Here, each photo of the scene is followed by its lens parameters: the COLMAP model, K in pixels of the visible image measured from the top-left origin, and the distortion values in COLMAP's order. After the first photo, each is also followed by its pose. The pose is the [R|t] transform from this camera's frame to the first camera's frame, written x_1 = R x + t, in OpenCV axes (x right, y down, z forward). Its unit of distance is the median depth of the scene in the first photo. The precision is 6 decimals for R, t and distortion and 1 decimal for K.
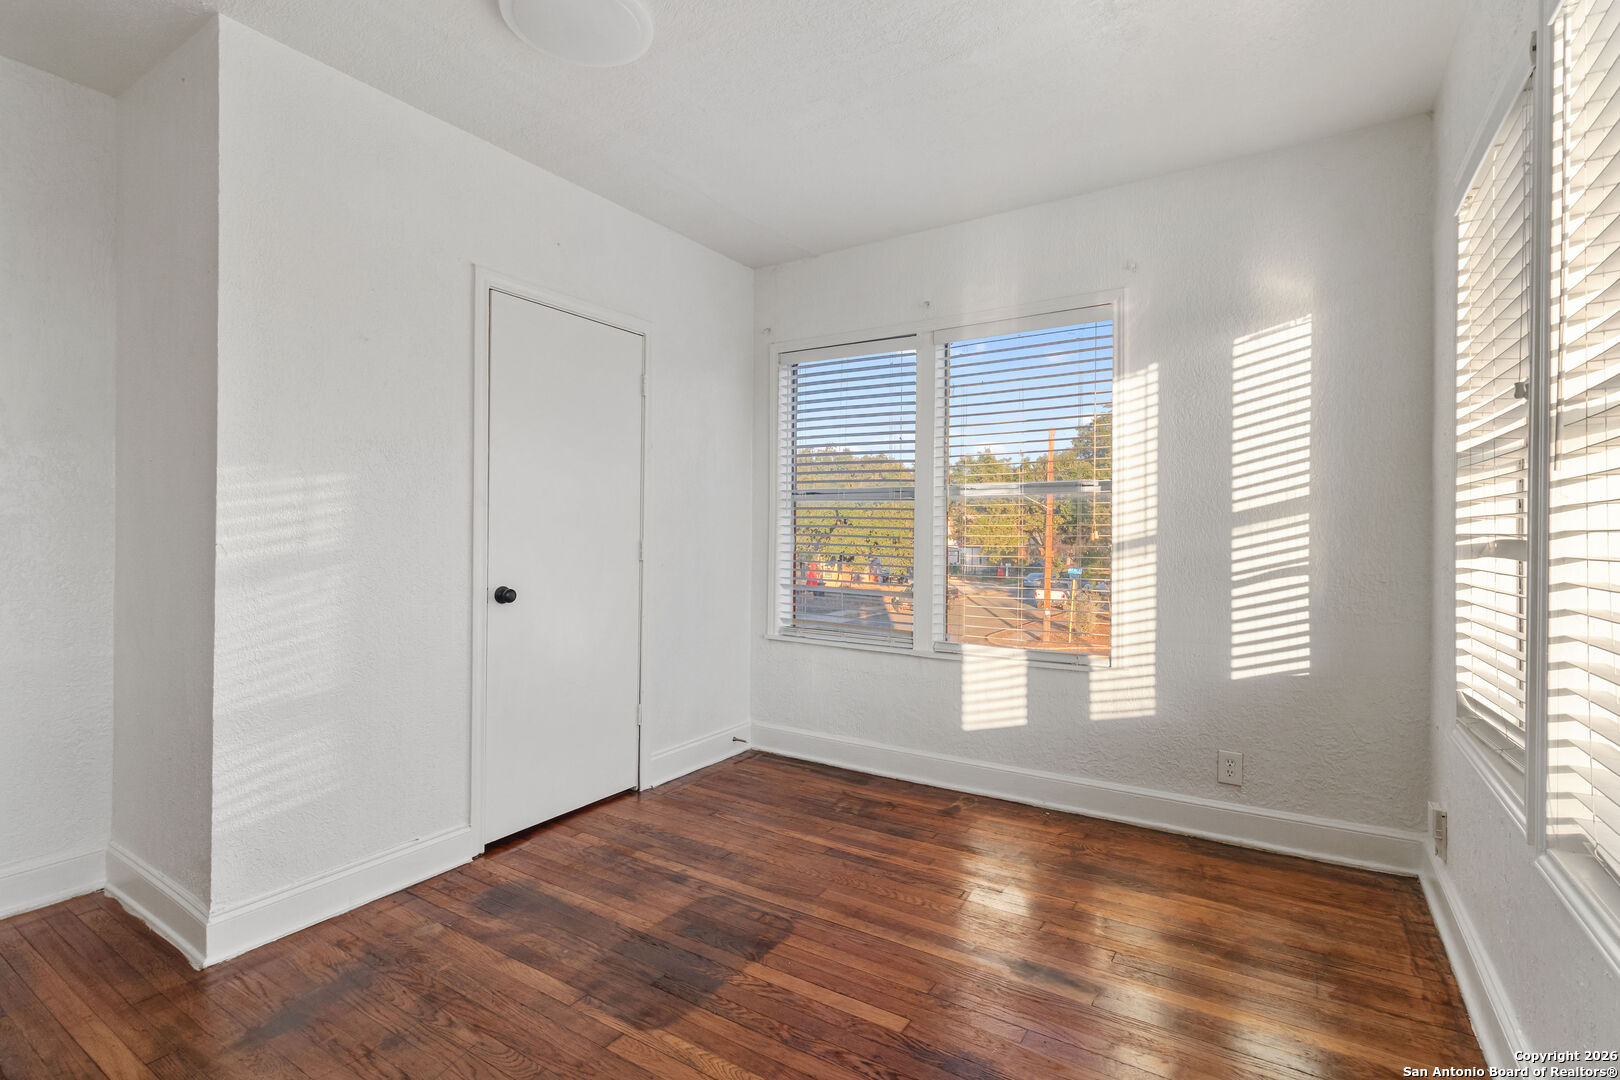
lens RADIAL K [[748.4, 0, 805.3], [0, 748.4, 526.1], [0, 0, 1]] dist [0.003739, -0.000459]
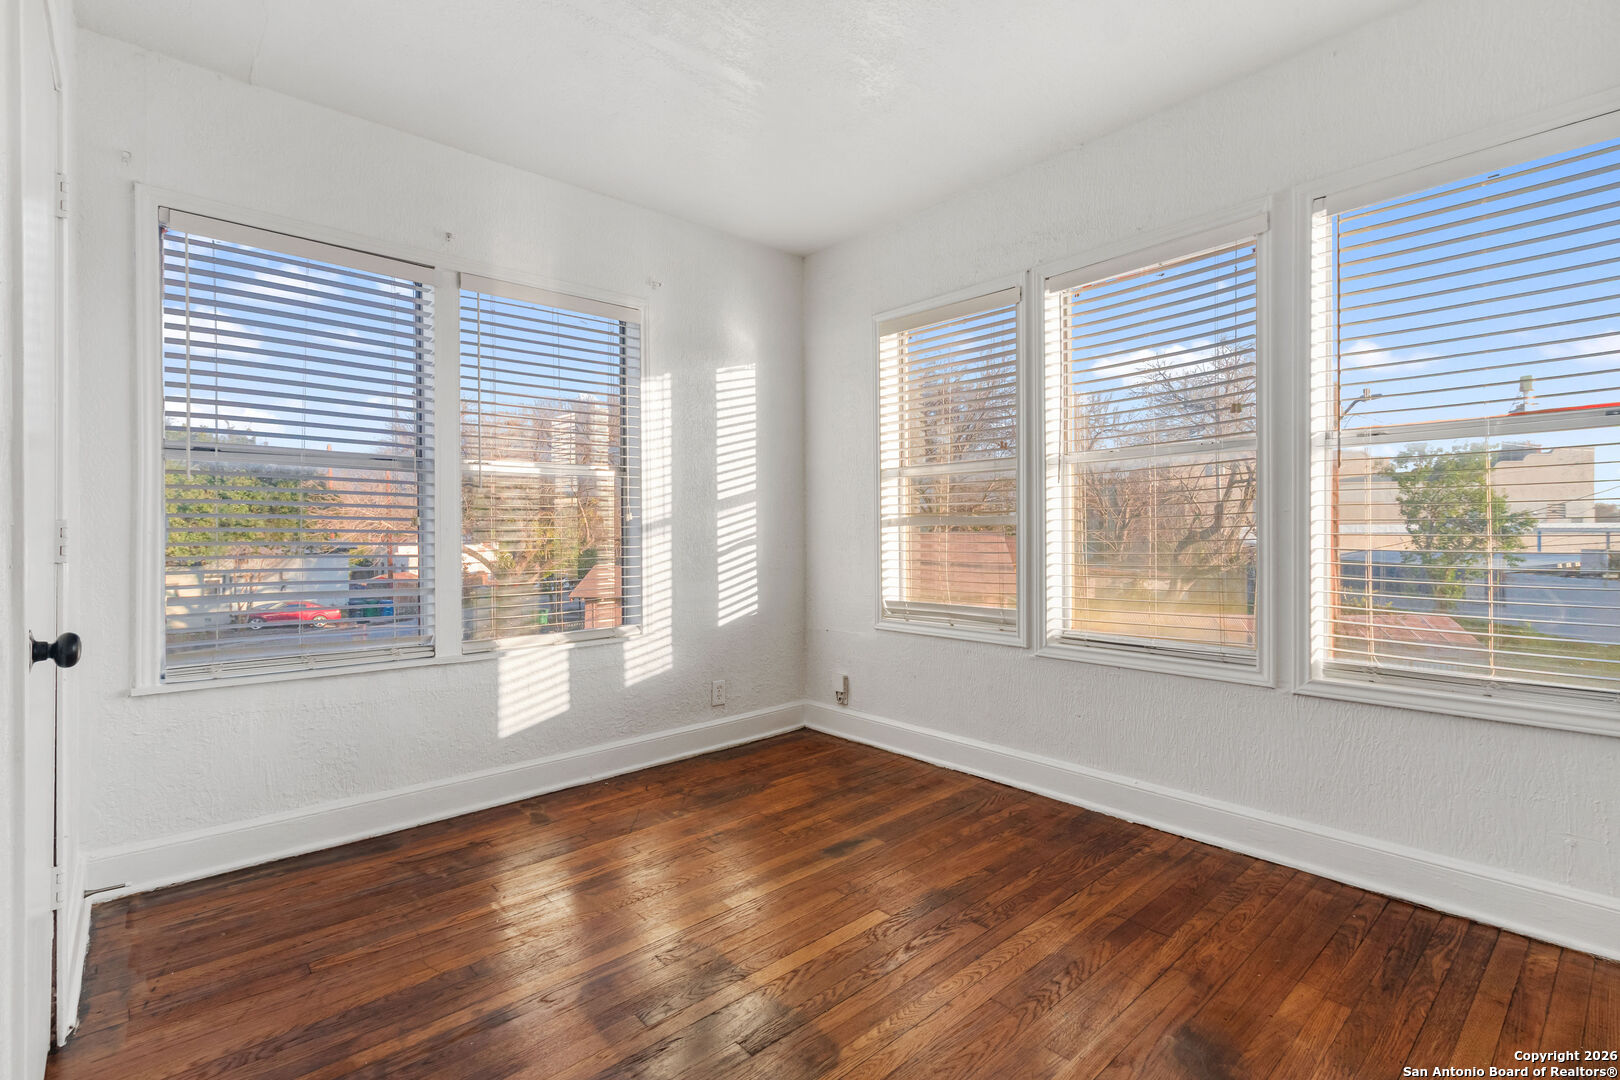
lens RADIAL K [[748.4, 0, 802.2], [0, 748.4, 539.8], [0, 0, 1]] dist [0.003739, -0.000459]
pose [[0.272684, -0.020204, 0.961891, -0.615779], [0.001478, 0.999787, 0.020581, 0.023387], [-0.962102, -0.004190, 0.272656, 0.466561]]
